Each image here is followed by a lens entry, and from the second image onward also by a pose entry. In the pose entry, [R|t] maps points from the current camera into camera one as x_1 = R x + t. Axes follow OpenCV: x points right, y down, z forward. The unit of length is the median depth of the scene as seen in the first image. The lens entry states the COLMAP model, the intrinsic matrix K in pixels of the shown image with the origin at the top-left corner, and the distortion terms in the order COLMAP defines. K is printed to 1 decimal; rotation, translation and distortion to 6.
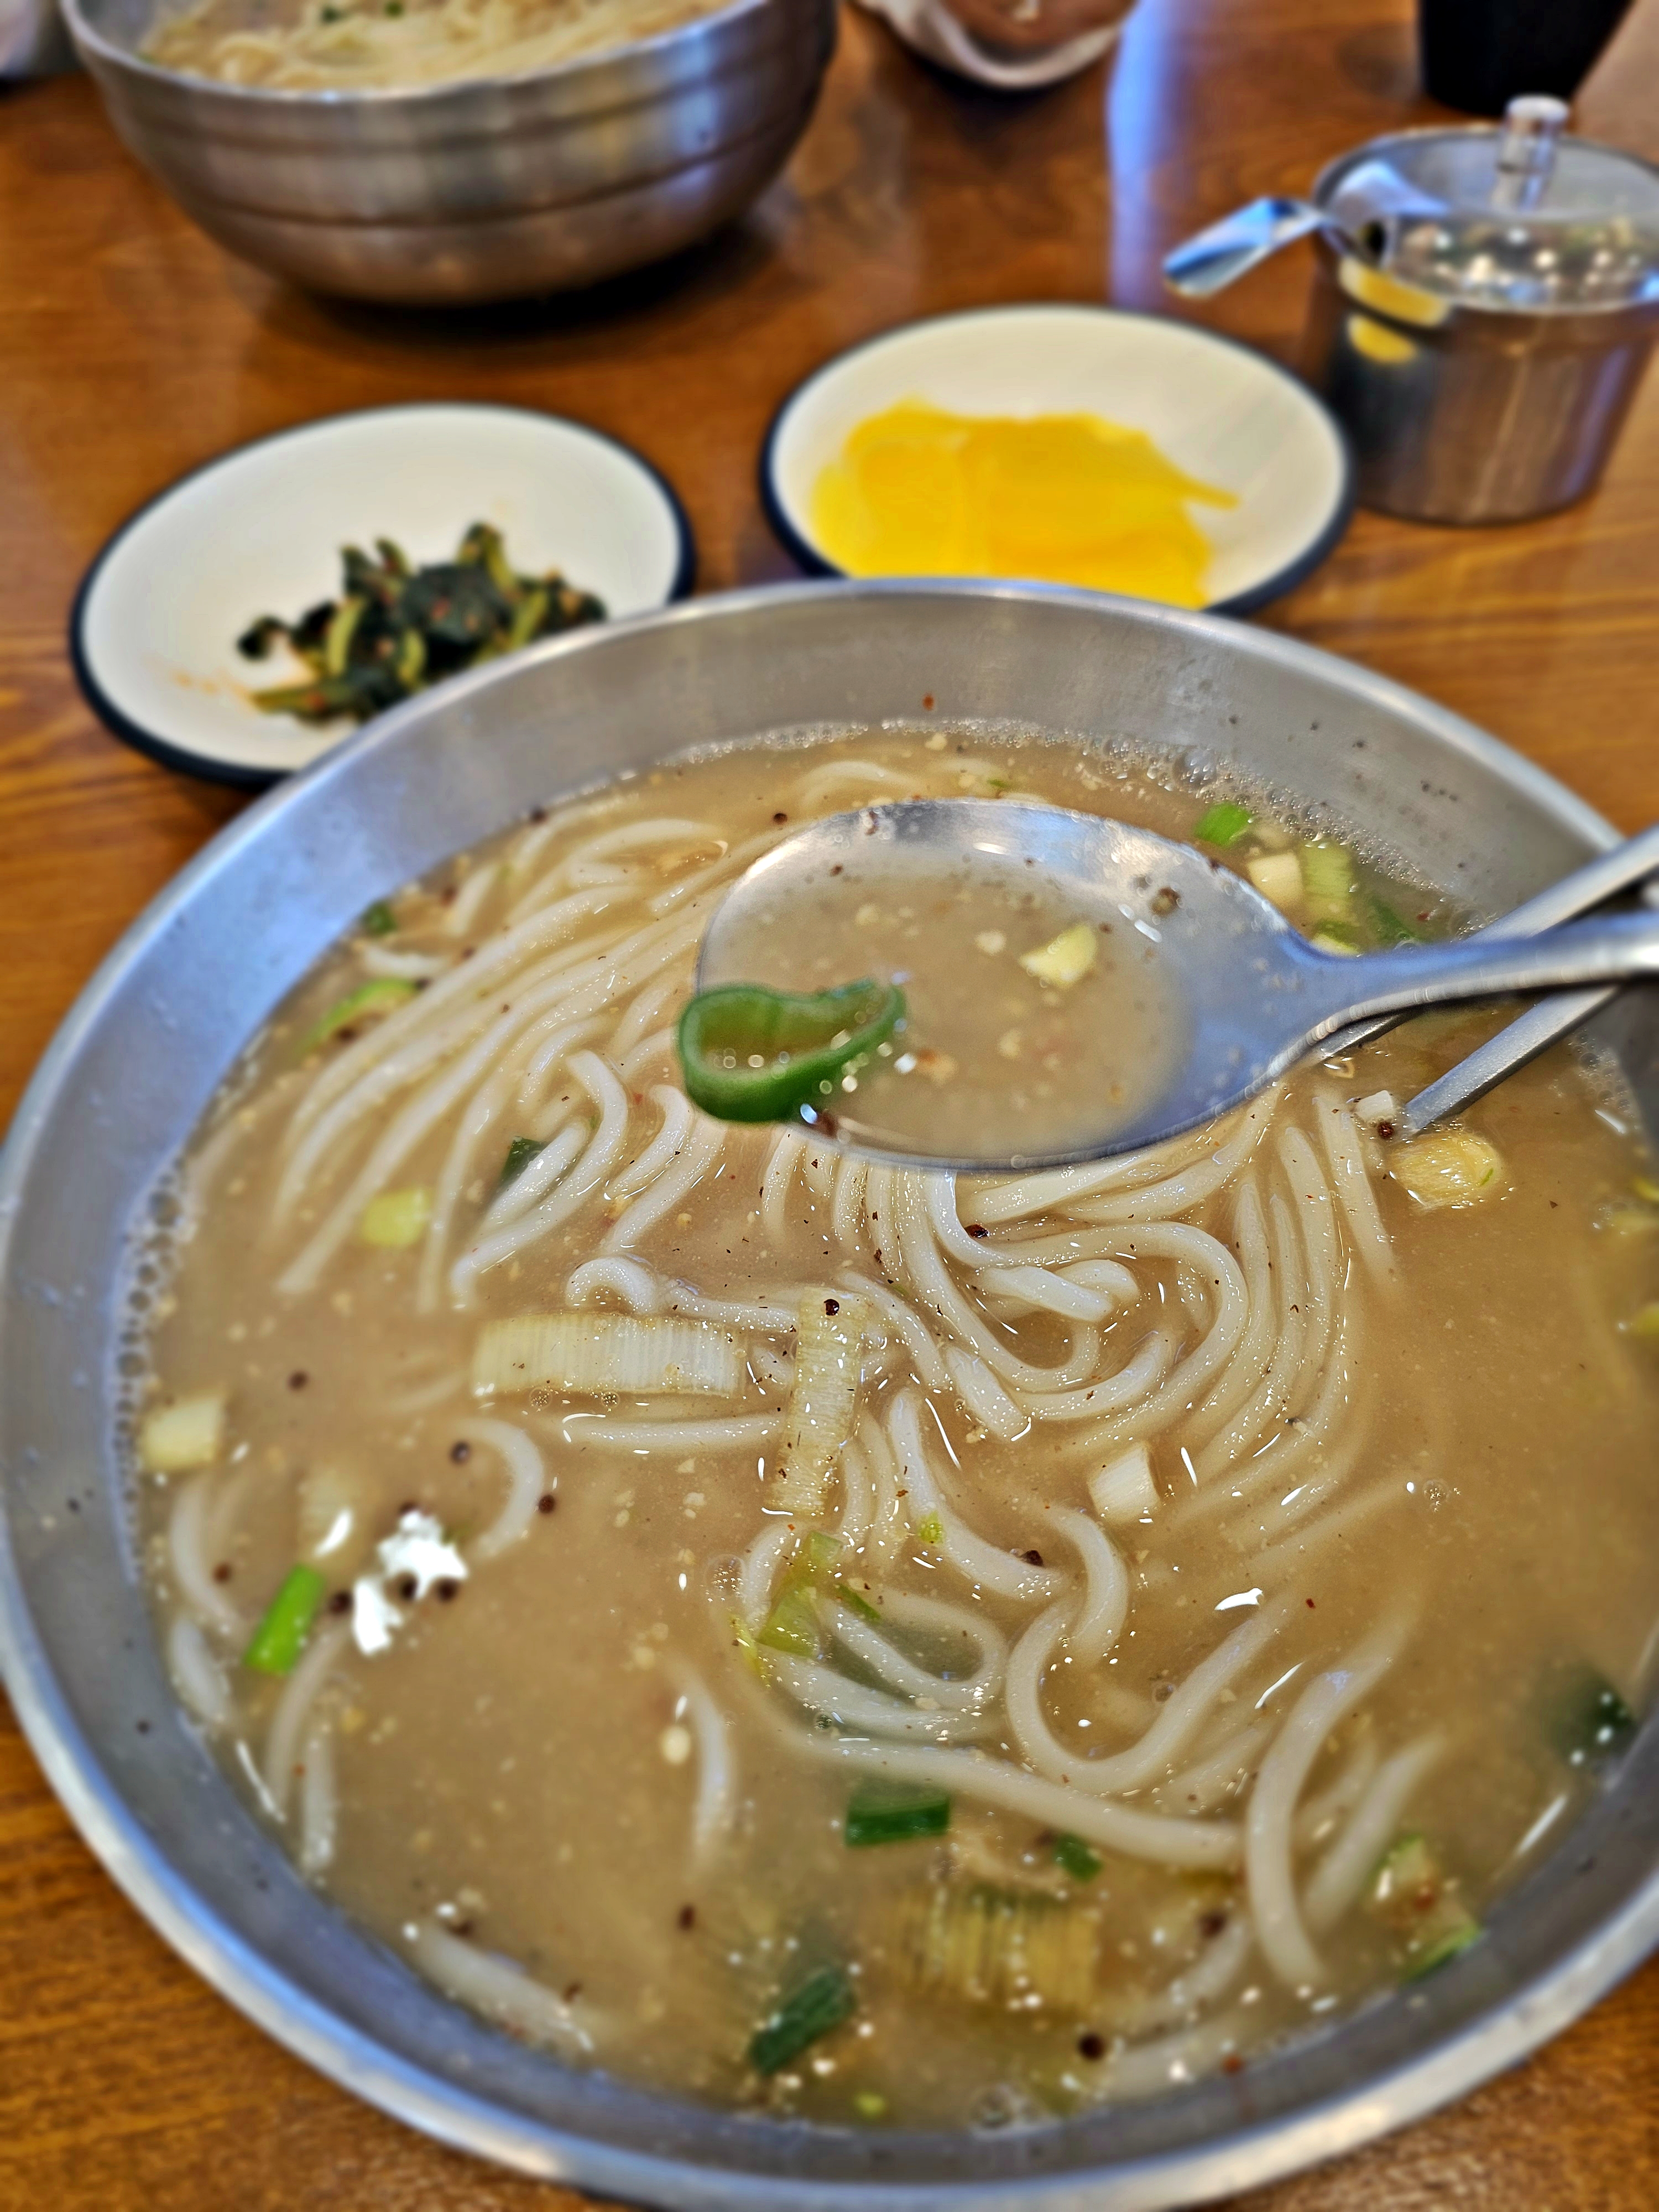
lens RADIAL K [[1491.0, 0, 841.0], [0, 1491.0, 1099.7], [0, 0, 1]] dist [-0.037207, 0.013190]
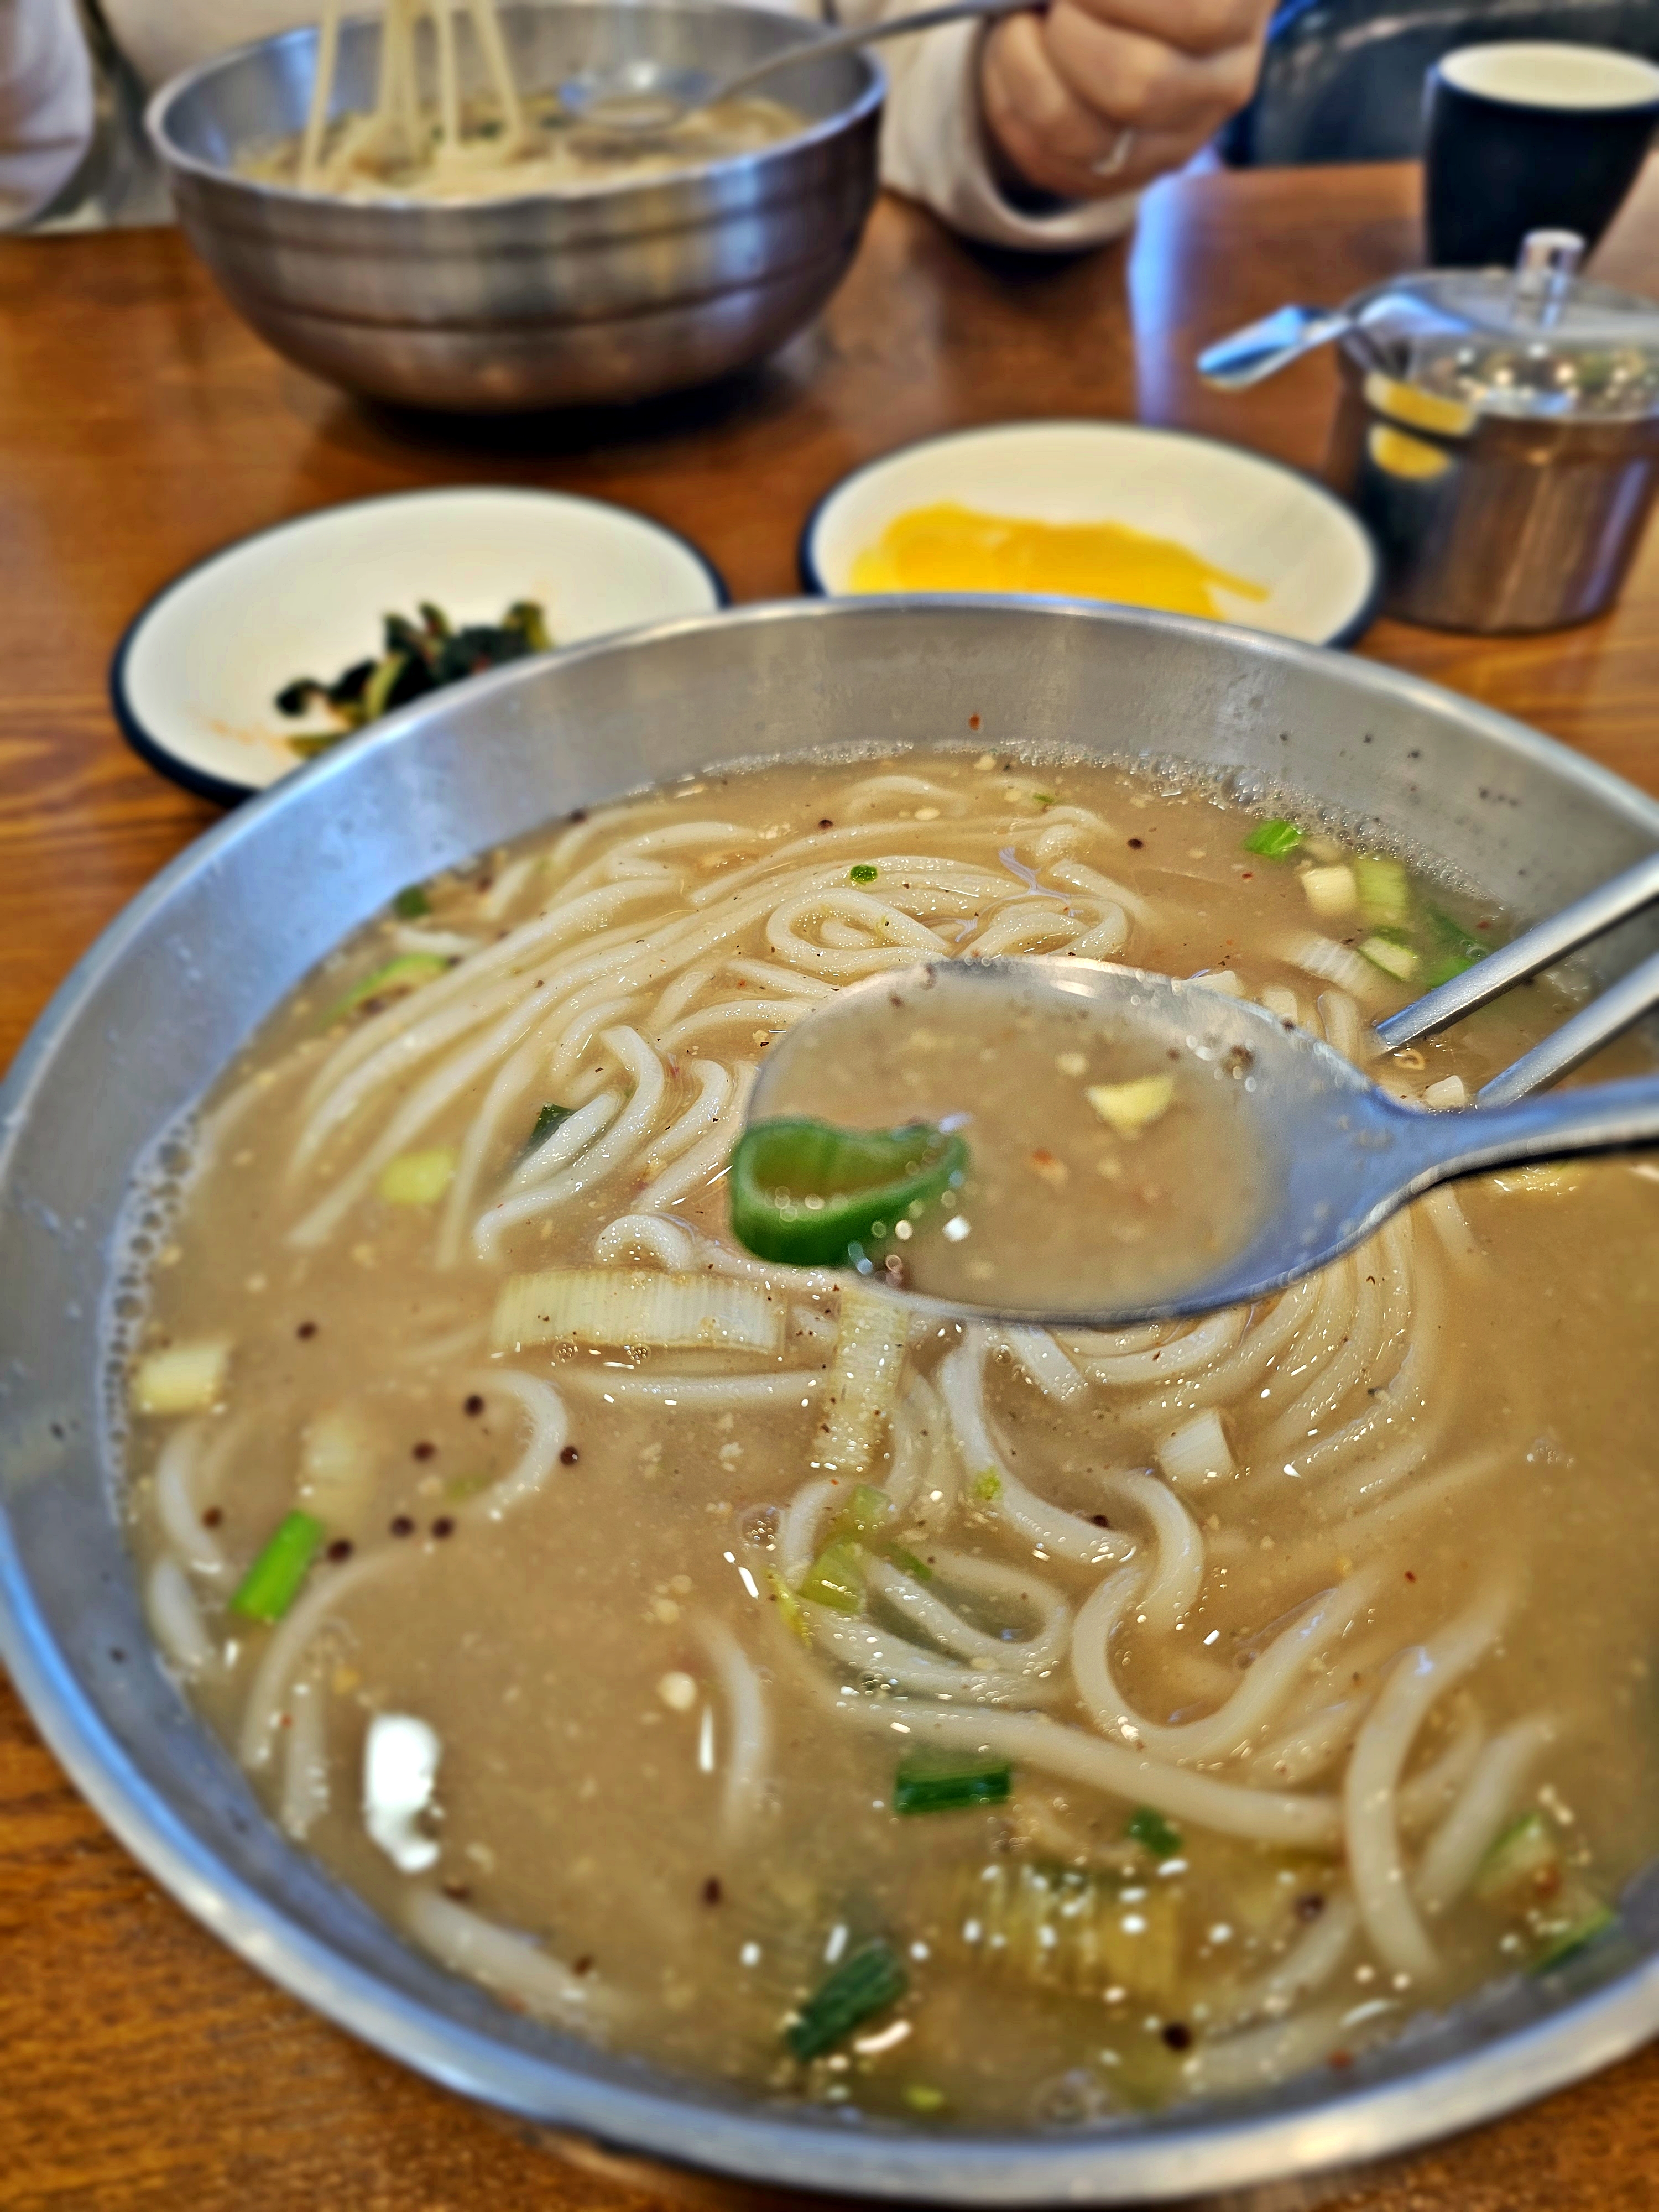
lens RADIAL K [[1491.0, 0, 840.6], [0, 1491.0, 1093.2], [0, 0, 1]] dist [-0.037207, 0.013190]
pose [[0.999468, 0.032615, -0.000032, -0.027806], [-0.032448, 0.994255, -0.102001, 0.104786], [-0.003295, 0.101947, 0.994784, 0.043260]]
